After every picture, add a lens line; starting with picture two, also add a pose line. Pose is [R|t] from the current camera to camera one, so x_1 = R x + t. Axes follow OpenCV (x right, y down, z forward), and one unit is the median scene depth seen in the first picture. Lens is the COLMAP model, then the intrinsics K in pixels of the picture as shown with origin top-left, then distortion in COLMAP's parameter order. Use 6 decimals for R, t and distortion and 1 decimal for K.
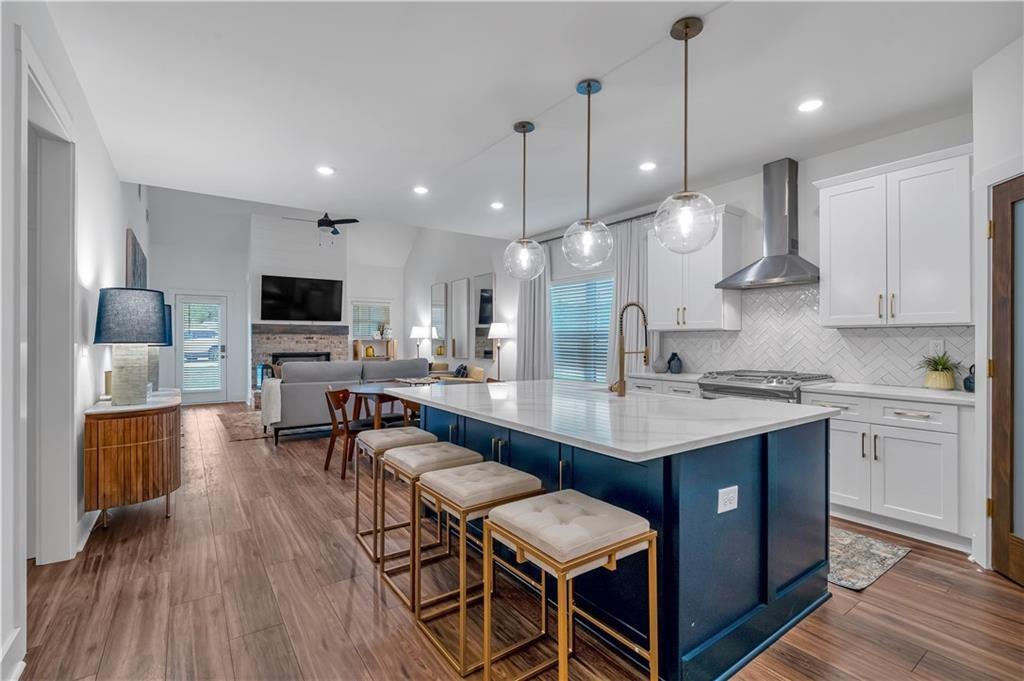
lens RADIAL K [[469.0, 0, 512.0], [0, 469.0, 340.5], [0, 0, 1]] dist [0.003455, 0.000314]
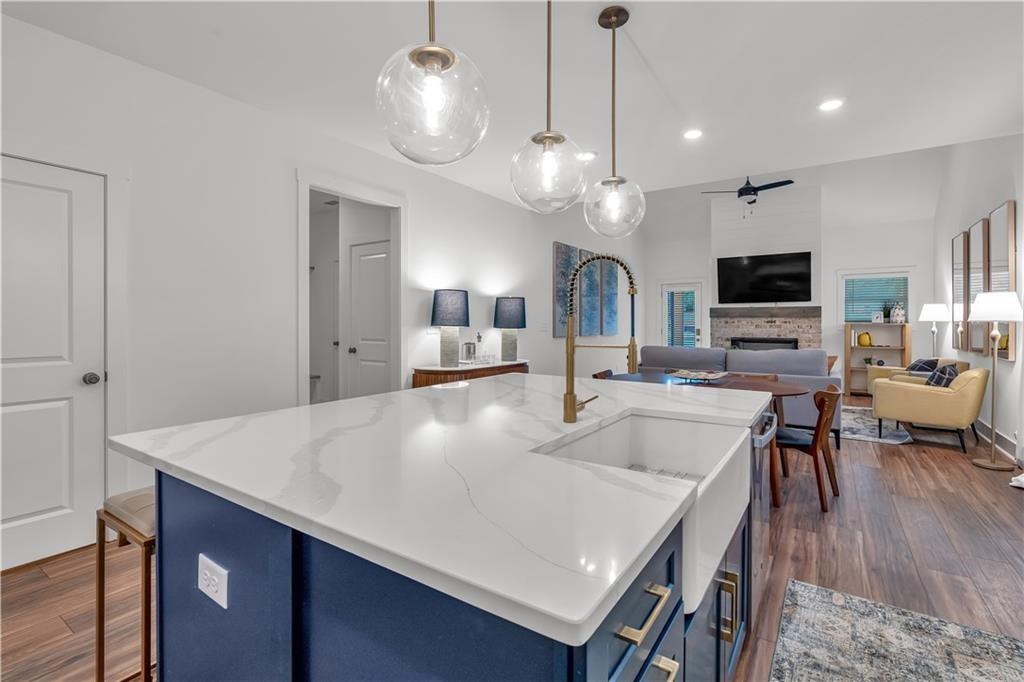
lens RADIAL K [[475.1, 0, 515.6], [0, 475.1, 328.7], [0, 0, 1]] dist [-0.000986, -0.000085]
pose [[0.362908, 0.009489, -0.931777, 0.234638], [-0.001196, 0.999952, 0.009718, -0.000083], [0.931824, -0.002412, 0.362902, 0.229242]]
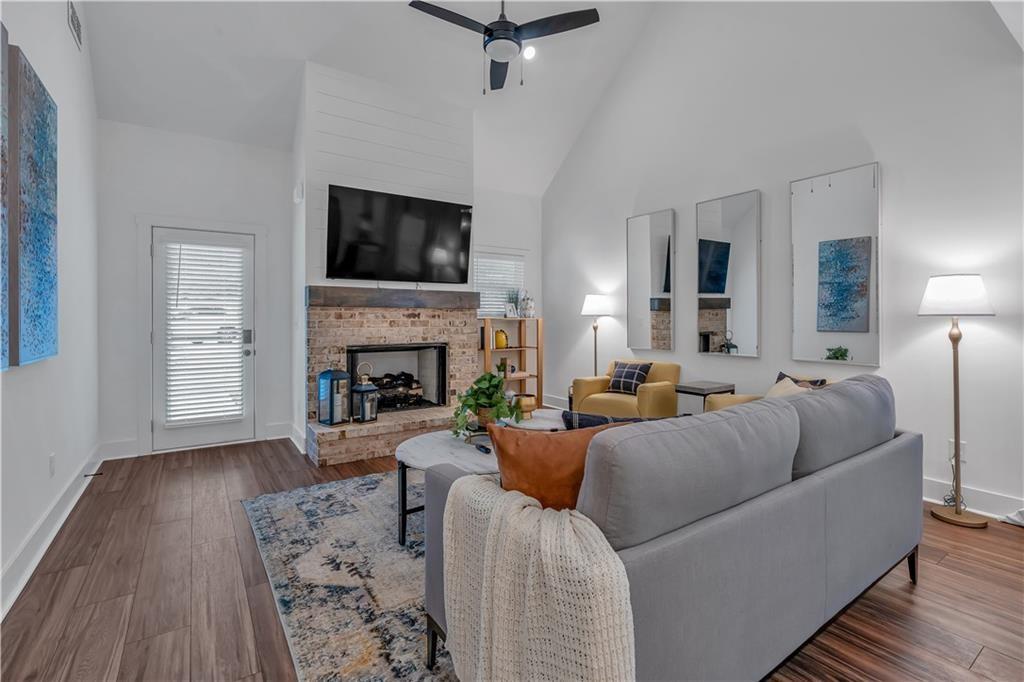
lens RADIAL K [[466.3, 0, 512.0], [0, 466.3, 319.9], [0, 0, 1]] dist [-0.000268, -0.000062]
pose [[0.999890, -0.004354, -0.014170, -0.323776], [0.004389, 0.999987, 0.002418, -0.001156], [0.014159, -0.002480, 0.999897, 0.502276]]
